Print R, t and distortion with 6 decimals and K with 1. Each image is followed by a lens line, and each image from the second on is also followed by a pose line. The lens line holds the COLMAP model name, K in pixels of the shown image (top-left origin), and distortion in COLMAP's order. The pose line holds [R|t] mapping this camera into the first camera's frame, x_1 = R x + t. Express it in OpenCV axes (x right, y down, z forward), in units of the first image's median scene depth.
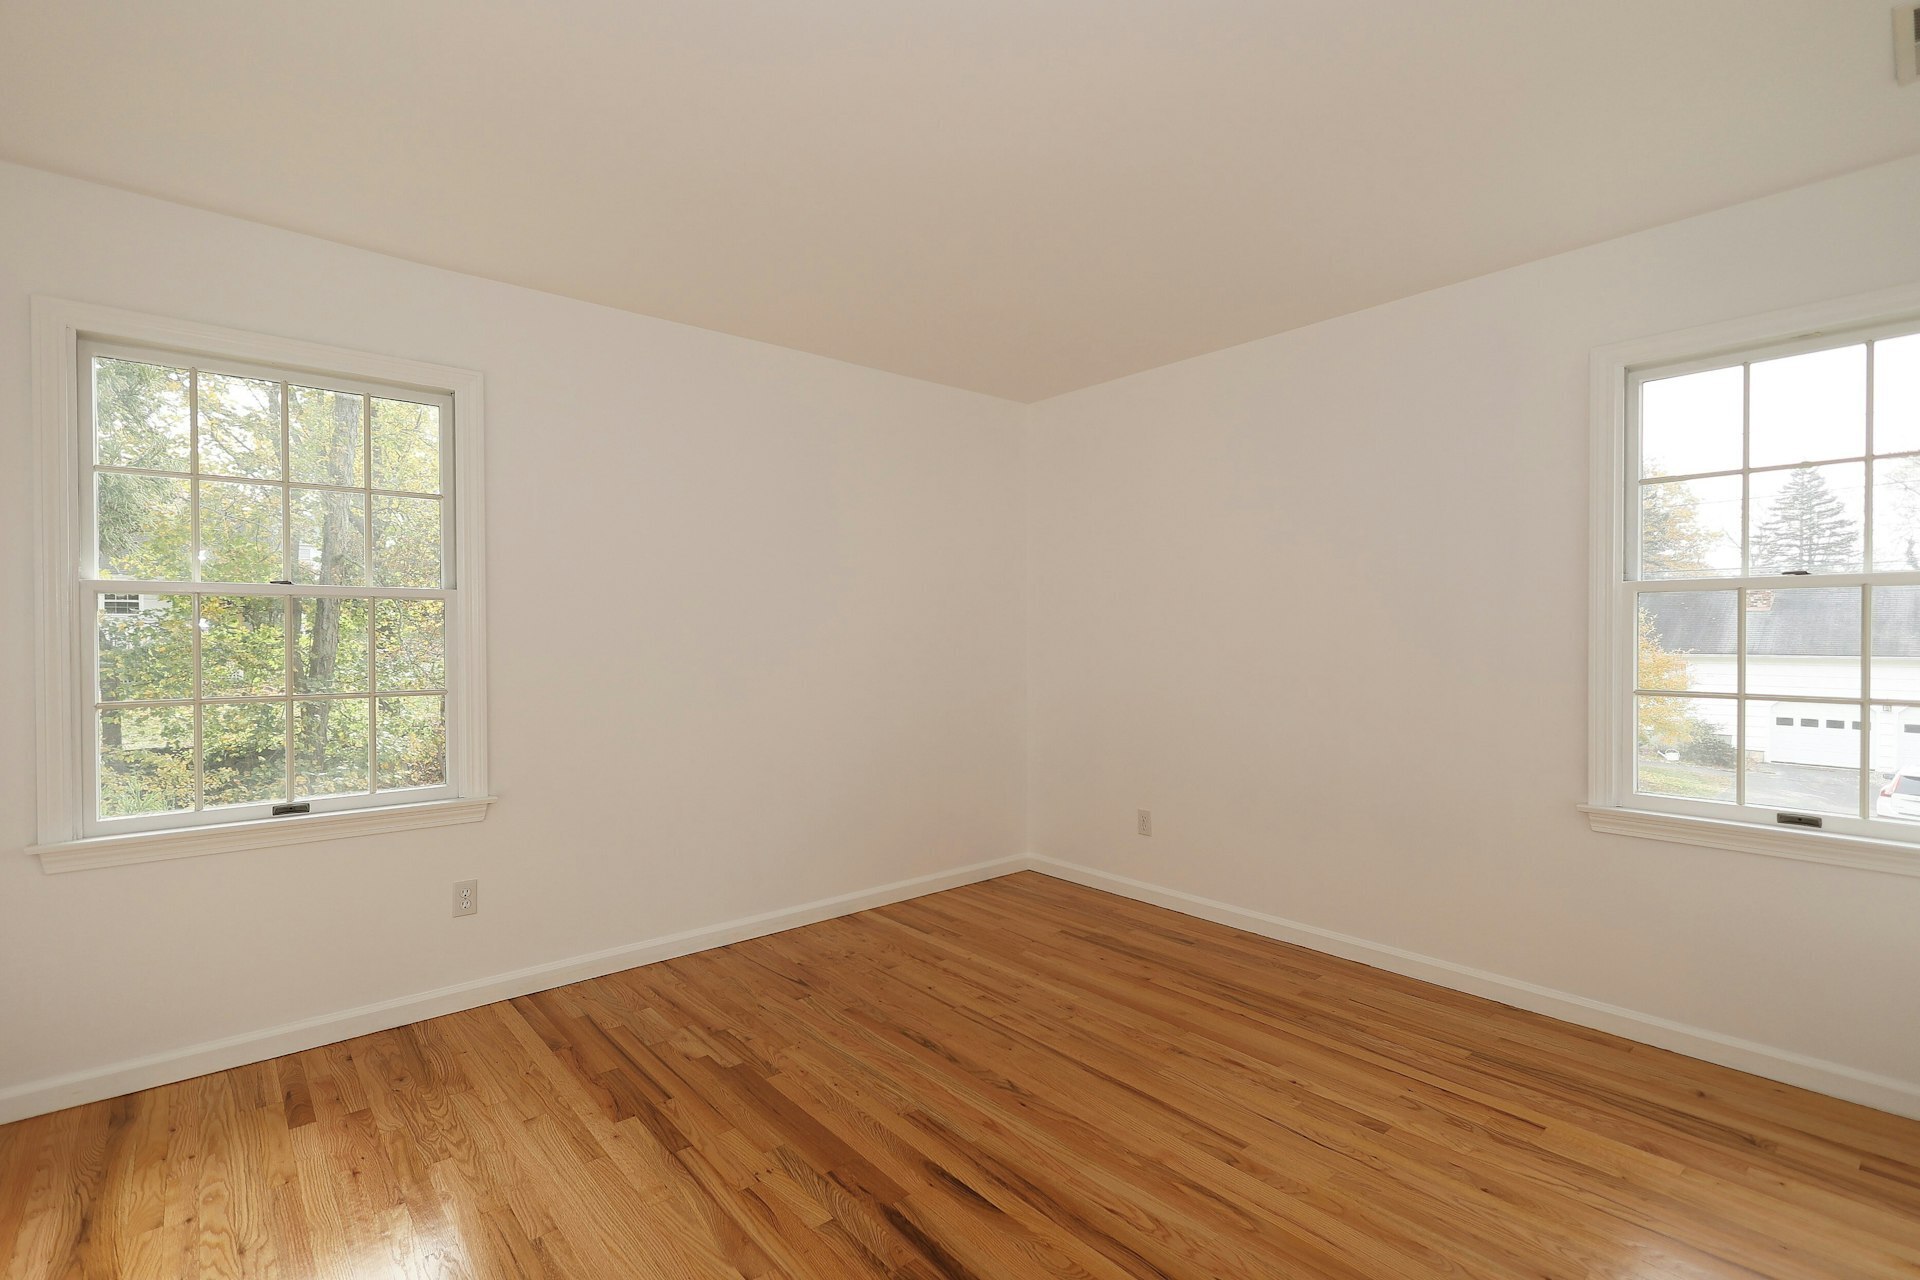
lens RADIAL K [[875.4, 0, 956.1], [0, 875.4, 652.9], [0, 0, 1]] dist [0.000754, 0.000248]
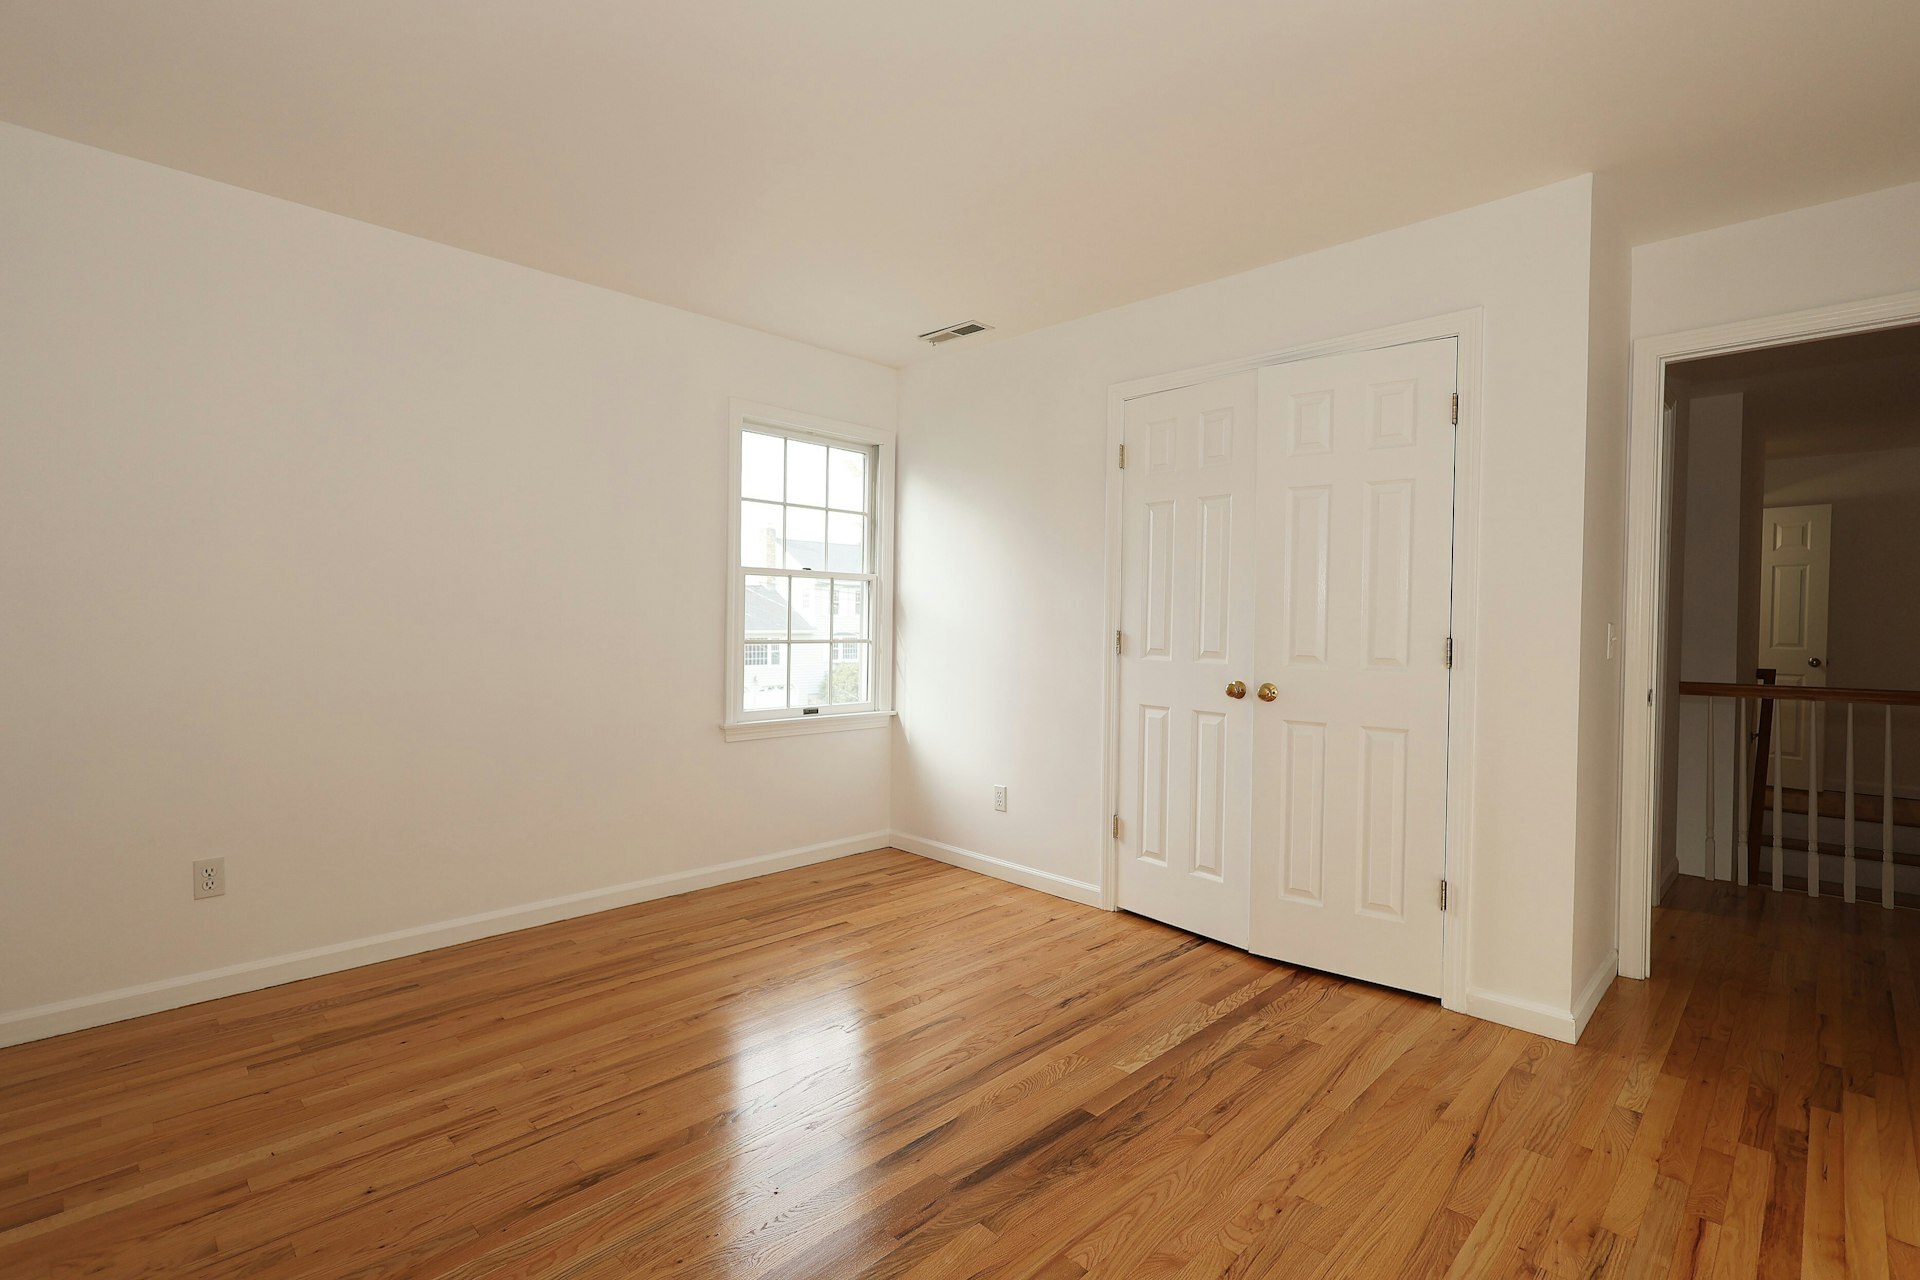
lens RADIAL K [[875.4, 0, 959.8], [0, 875.4, 635.7], [0, 0, 1]] dist [0.000754, 0.000248]
pose [[-0.066456, -0.016542, 0.997652, -0.698395], [0.011275, 0.999786, 0.017328, 0.012478], [-0.997726, 0.012400, -0.066256, 0.721992]]
